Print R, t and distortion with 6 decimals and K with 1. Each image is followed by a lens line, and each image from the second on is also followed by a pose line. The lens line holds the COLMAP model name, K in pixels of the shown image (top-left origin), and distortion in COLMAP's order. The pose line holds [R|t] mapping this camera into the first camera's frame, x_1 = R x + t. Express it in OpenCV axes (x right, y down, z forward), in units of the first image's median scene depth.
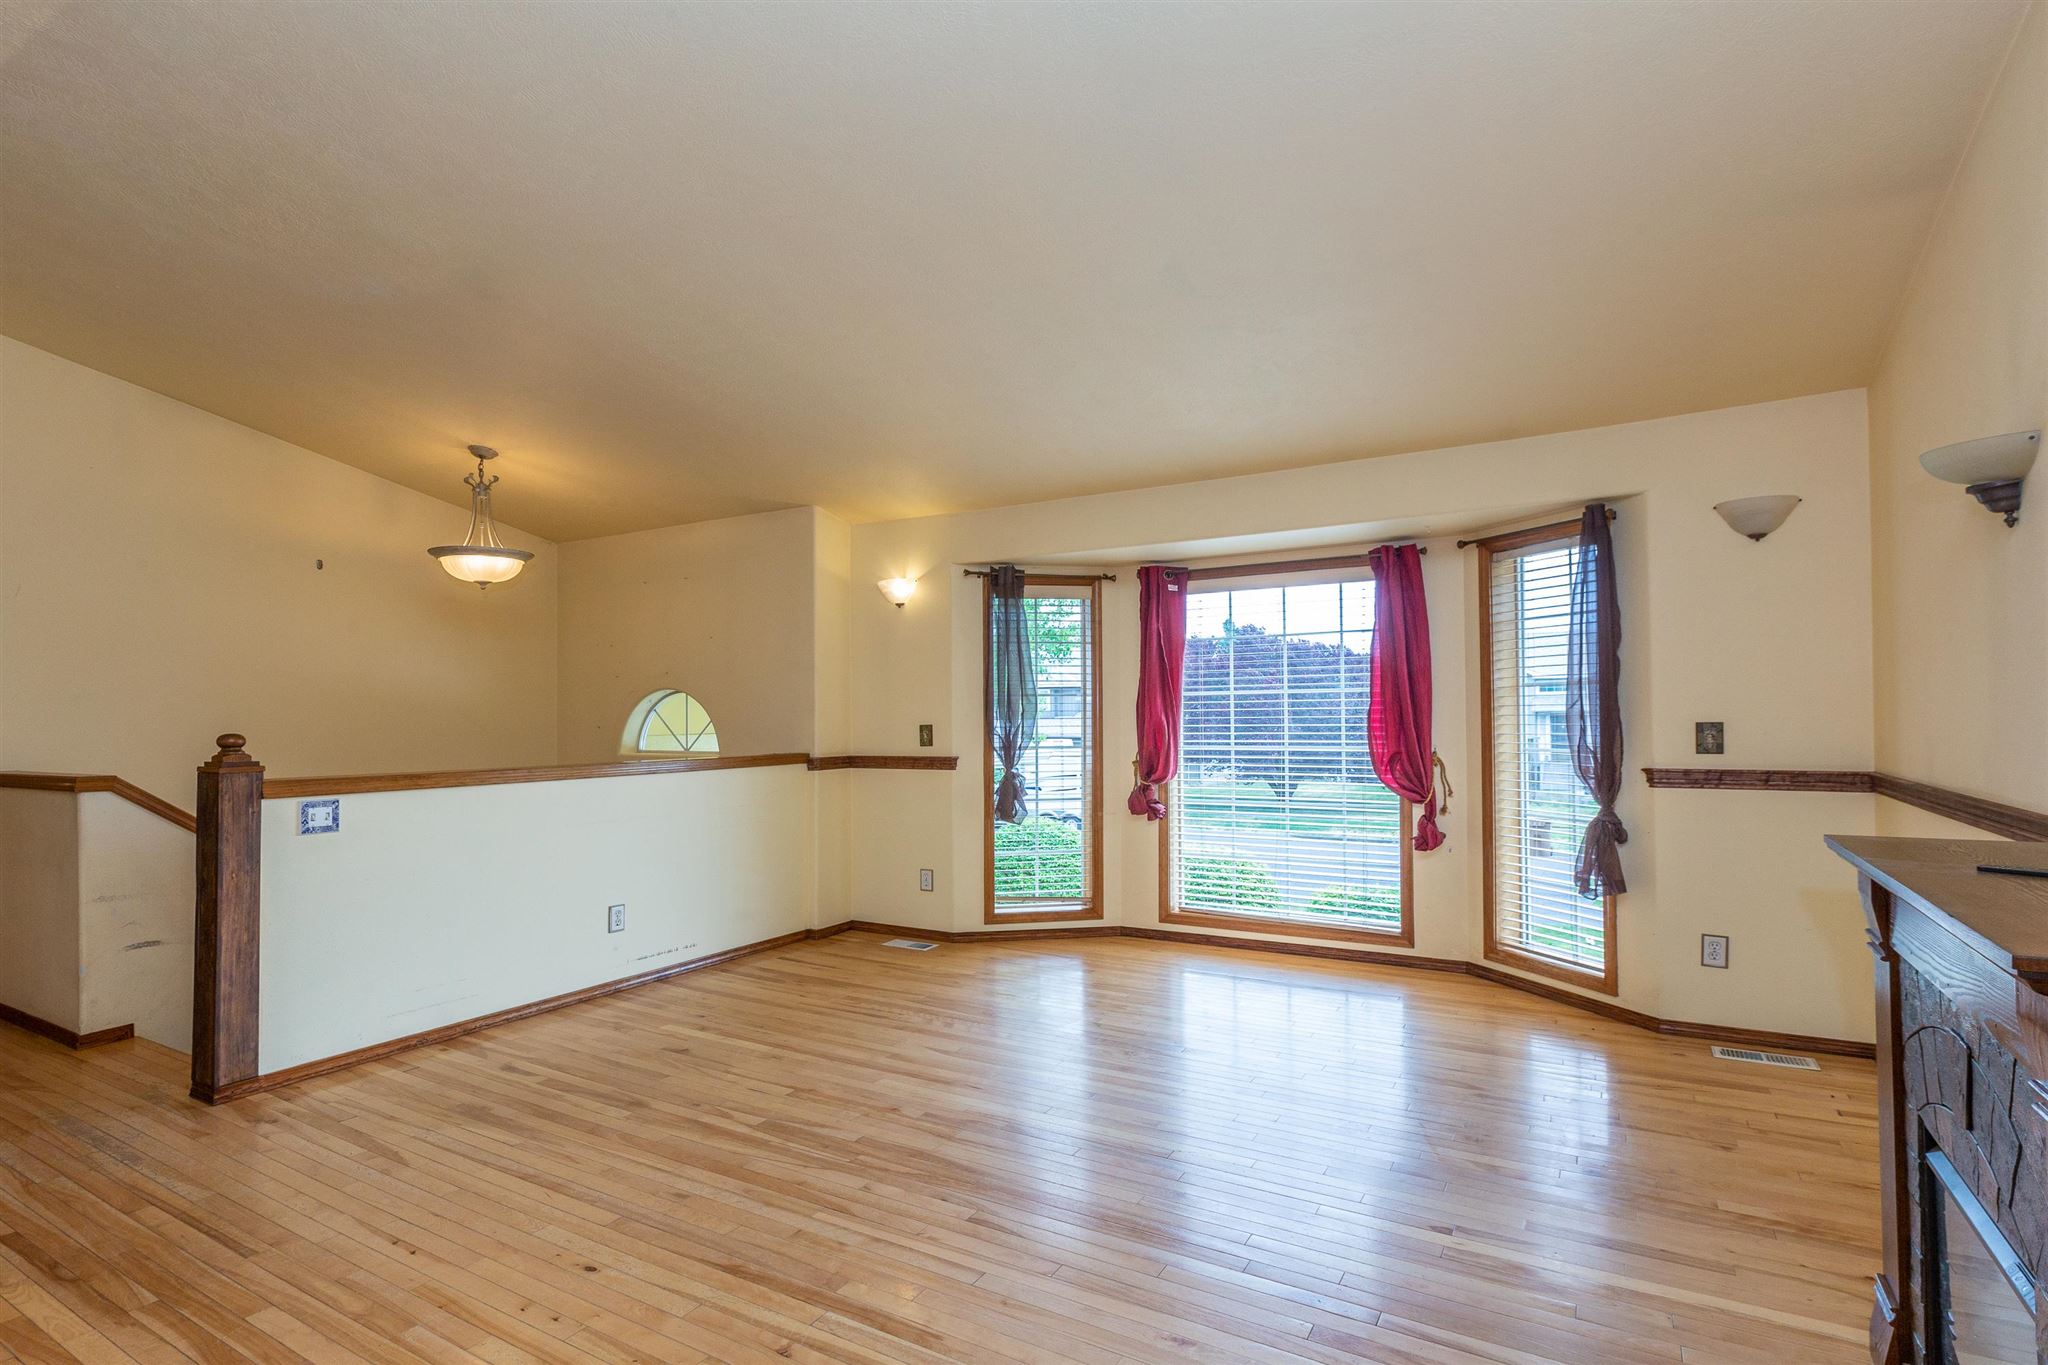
lens RADIAL K [[982.9, 0, 1026.9], [0, 982.9, 710.5], [0, 0, 1]] dist [-0.002046, -0.000267]
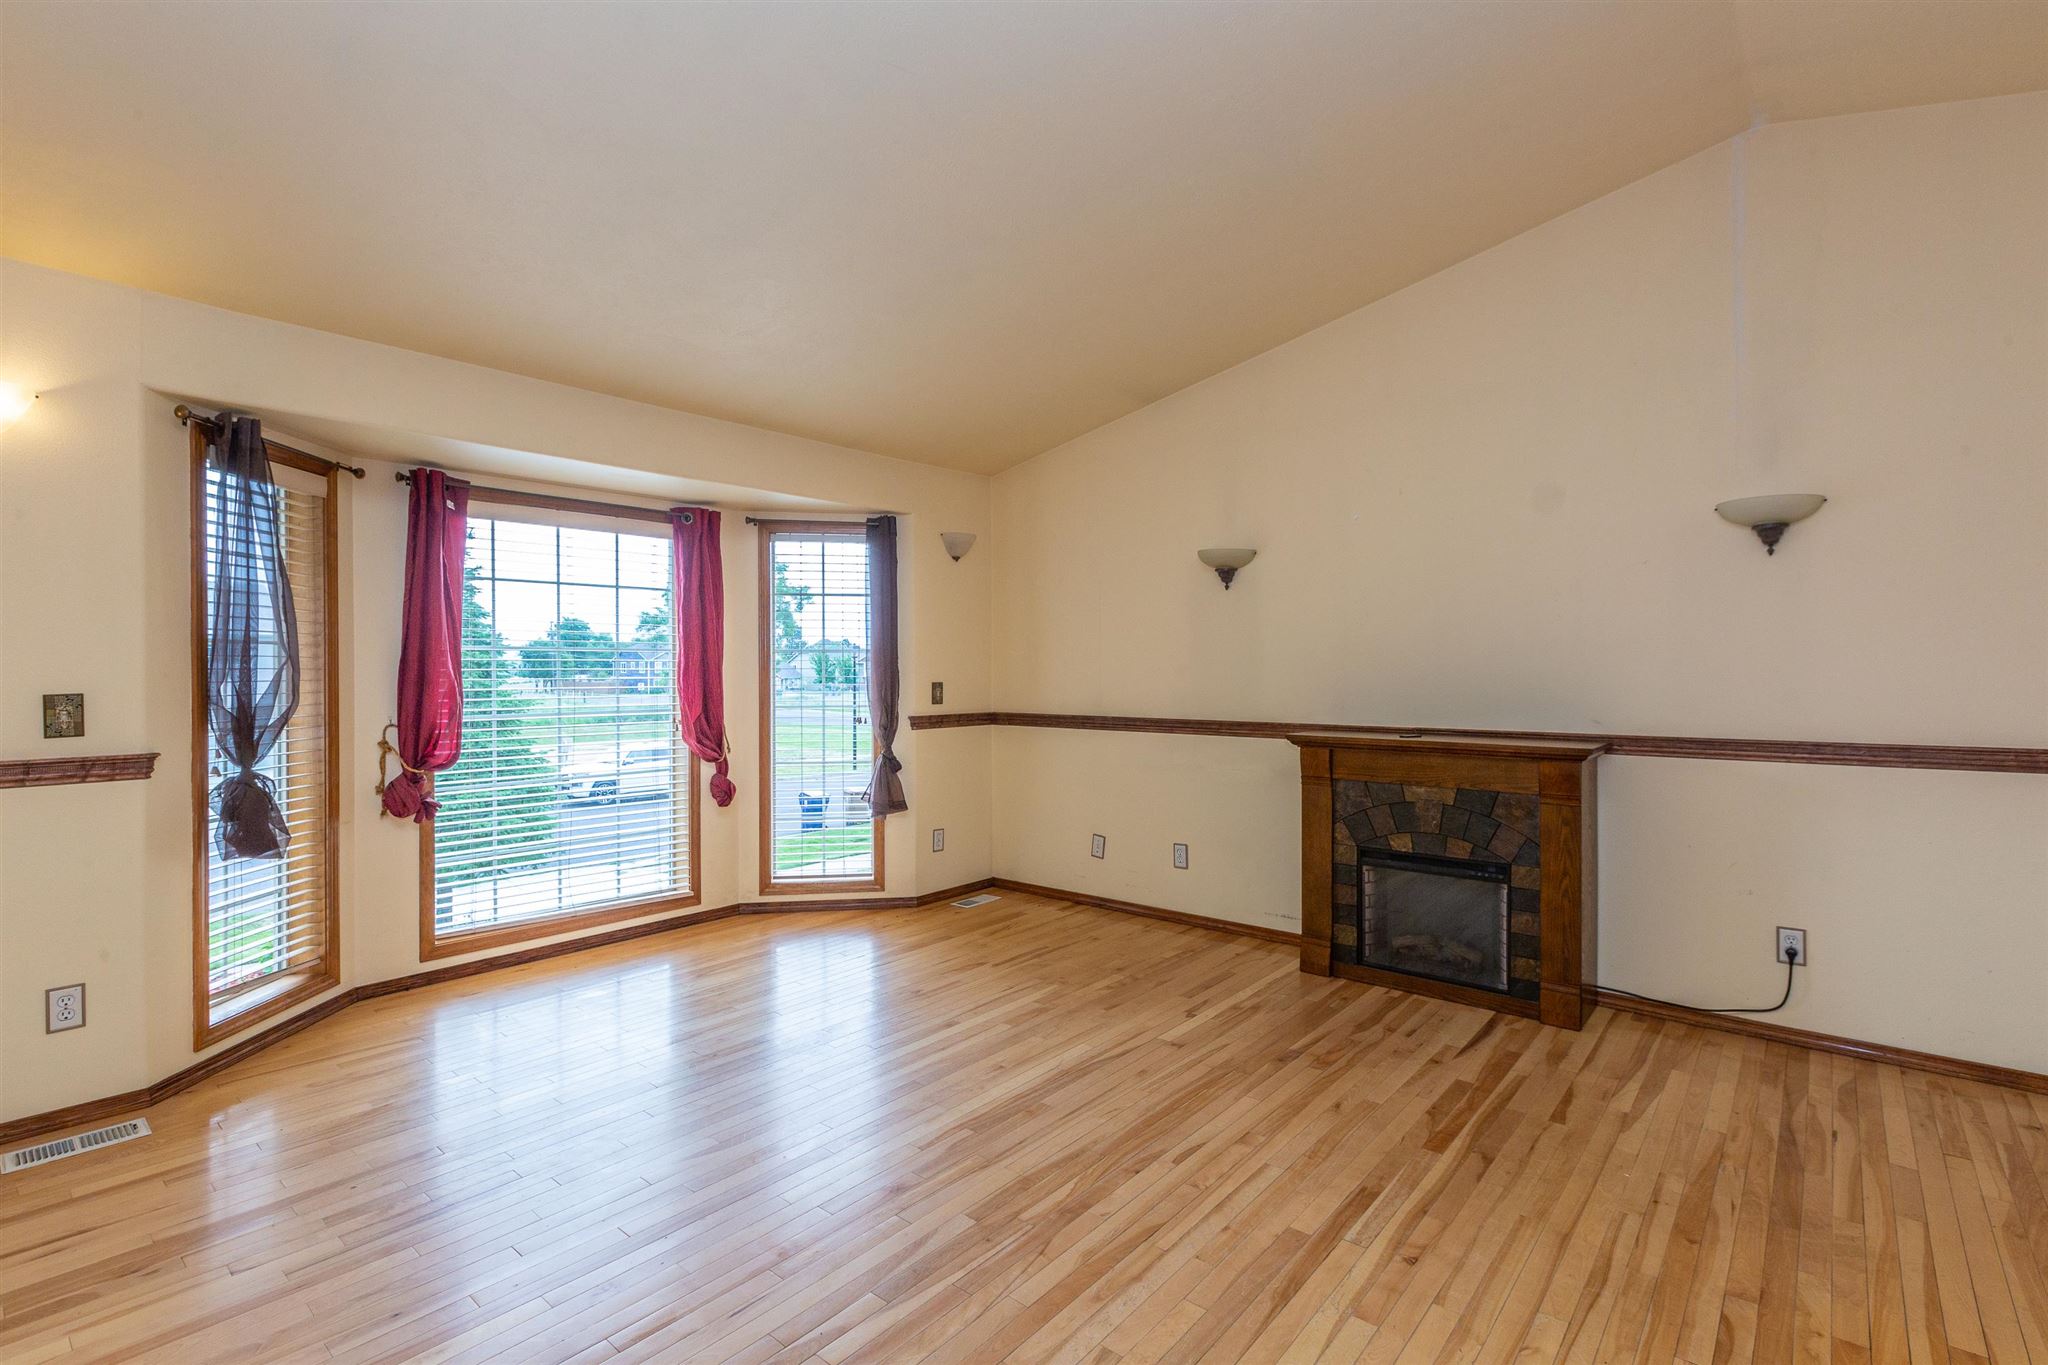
lens RADIAL K [[1004.6, 0, 987.9], [0, 1004.6, 675.3], [0, 0, 1]] dist [-0.000705, -0.000068]
pose [[0.184641, 0.003920, 0.982798, -0.582080], [-0.006348, 0.999976, -0.002796, 0.004086], [-0.982786, -0.005723, 0.184662, 0.513133]]
